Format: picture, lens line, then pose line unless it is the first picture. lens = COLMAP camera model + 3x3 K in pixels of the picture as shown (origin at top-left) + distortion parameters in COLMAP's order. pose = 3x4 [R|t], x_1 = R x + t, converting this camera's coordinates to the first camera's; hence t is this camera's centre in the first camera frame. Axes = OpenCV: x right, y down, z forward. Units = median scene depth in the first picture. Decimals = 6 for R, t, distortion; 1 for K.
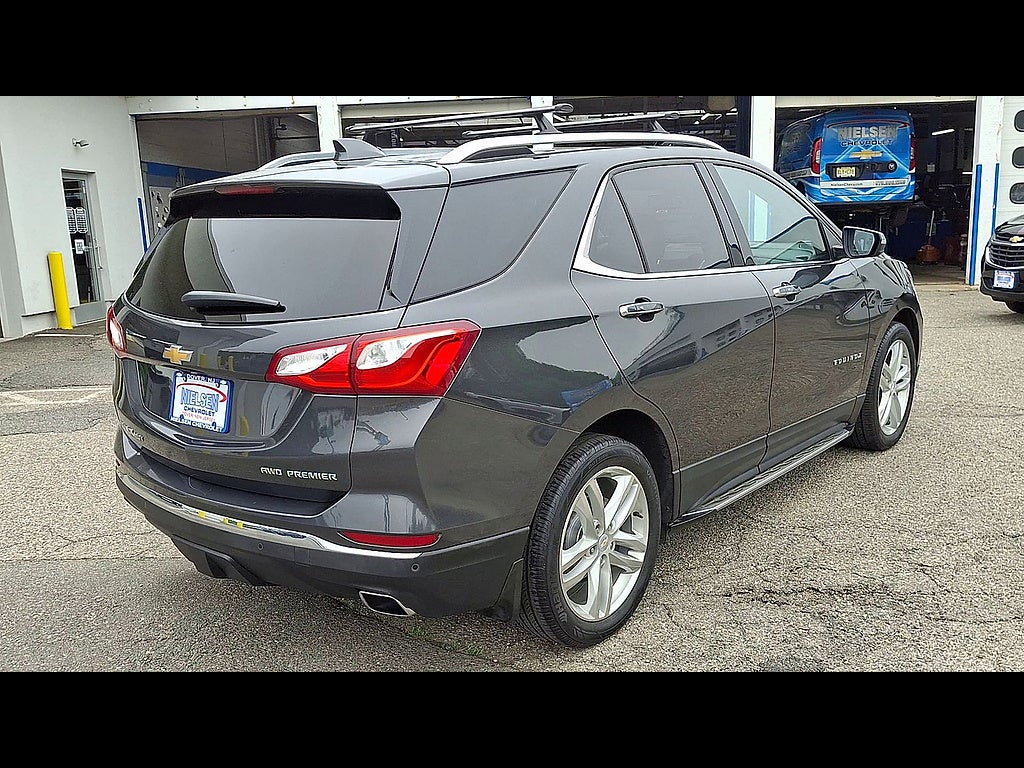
lens RADIAL K [[987.3, 0, 526.5], [0, 987.3, 427.5], [0, 0, 1]] dist [0.051520, 0.000000]
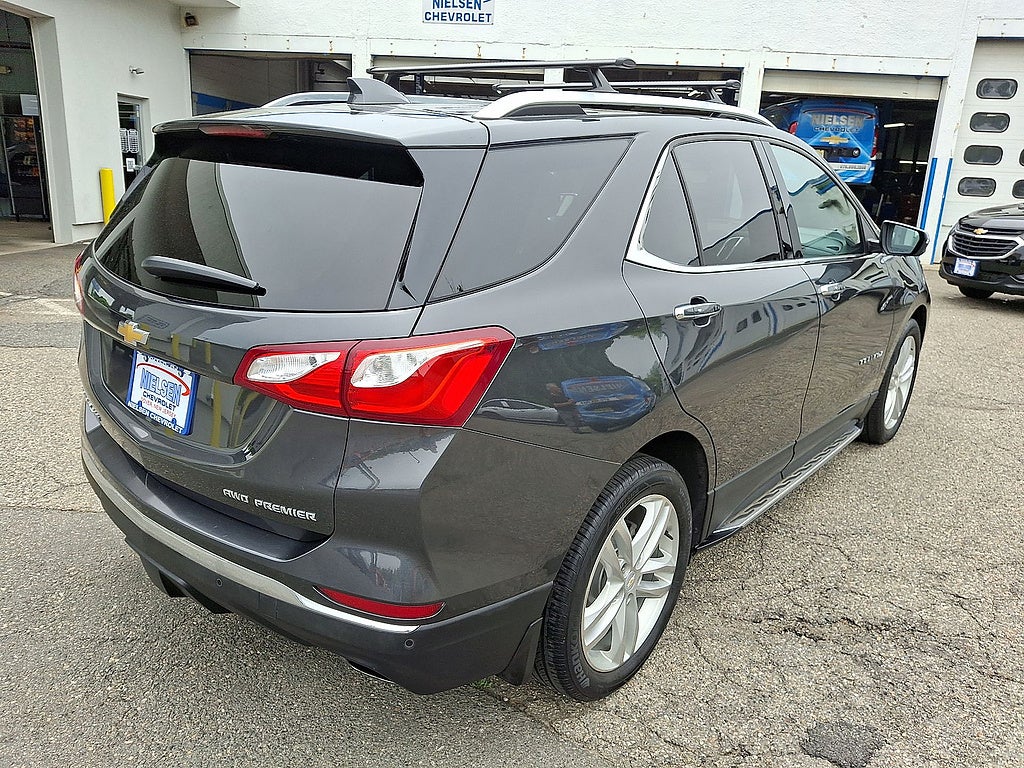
lens RADIAL K [[798.5, 0, 518.1], [0, 798.5, 383.8], [0, 0, 1]] dist [0.038699, -0.035725]
pose [[0.996756, 0.078851, 0.016137, -0.041555], [-0.079639, 0.995246, 0.056067, -0.079548], [-0.011640, -0.057170, 0.998297, 0.296438]]
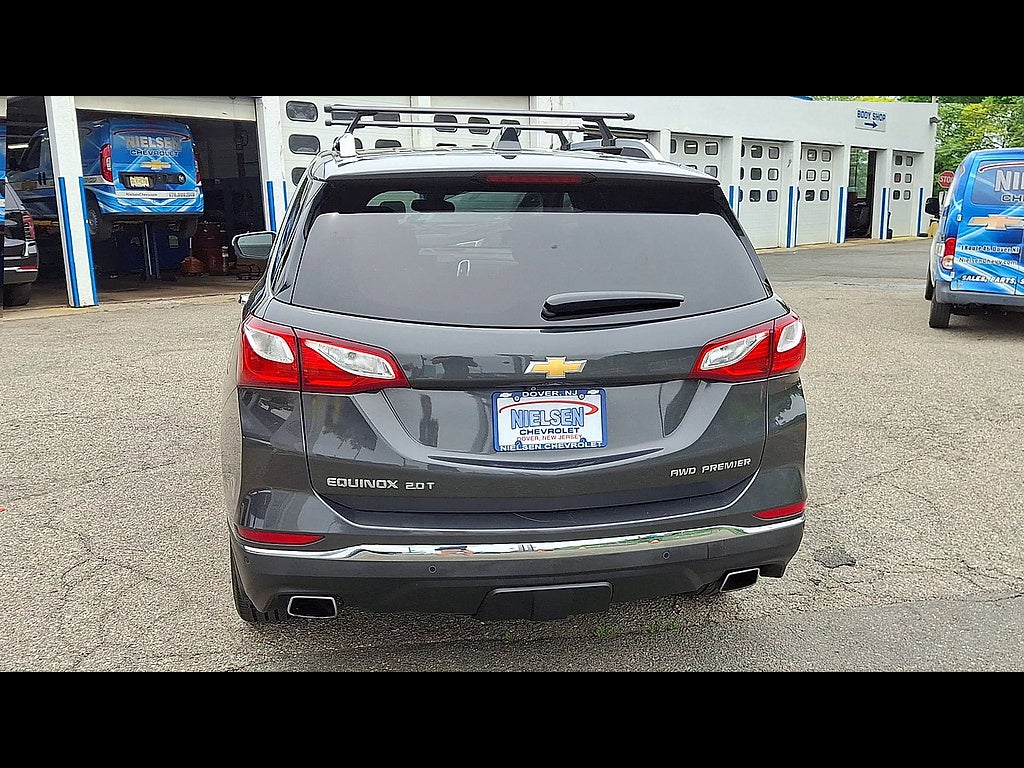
lens RADIAL K [[997.0, 0, 514.2], [0, 997.0, 425.6], [0, 0, 1]] dist [0.055434, 0.000000]
pose [[0.636198, -0.146262, 0.757535, -0.887942], [0.160499, 0.985475, 0.055481, -0.065613], [-0.754647, 0.086287, 0.650432, 0.395416]]
